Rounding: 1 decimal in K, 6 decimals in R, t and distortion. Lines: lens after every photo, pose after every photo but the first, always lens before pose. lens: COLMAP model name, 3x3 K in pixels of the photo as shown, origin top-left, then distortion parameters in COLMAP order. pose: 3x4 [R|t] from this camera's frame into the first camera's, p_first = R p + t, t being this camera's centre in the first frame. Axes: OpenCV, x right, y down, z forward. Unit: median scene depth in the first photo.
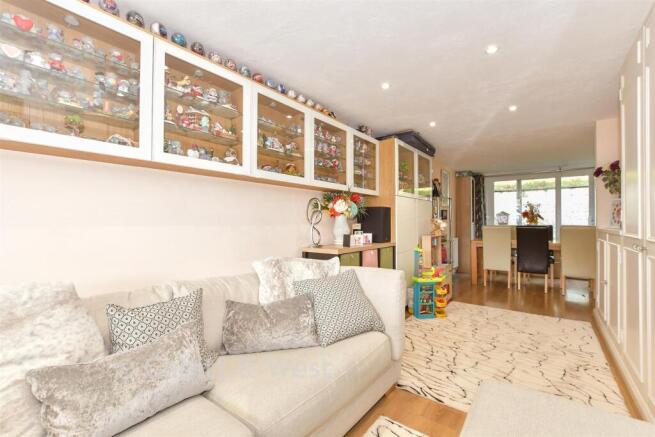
lens RADIAL K [[294.9, 0, 327.3], [0, 294.9, 218.5], [0, 0, 1]] dist [0.000149, 0.000031]
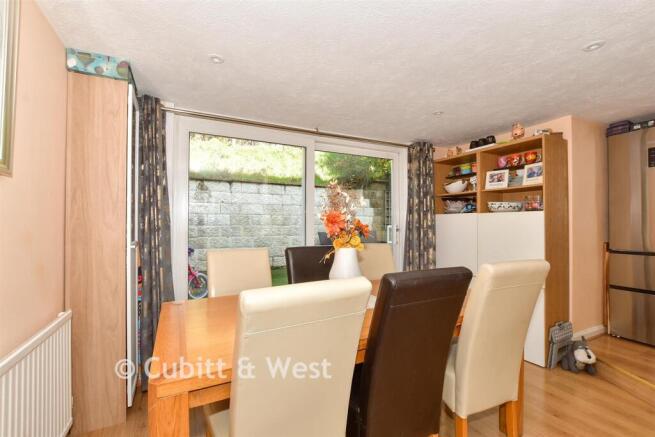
lens RADIAL K [[294.9, 0, 327.9], [0, 294.9, 219.5], [0, 0, 1]] dist [0.000149, 0.000031]
pose [[0.438065, 0.007482, 0.898912, 0.302204], [-0.002841, 0.999972, -0.006939, -0.006244], [-0.898939, 0.000486, 0.438074, 0.675794]]
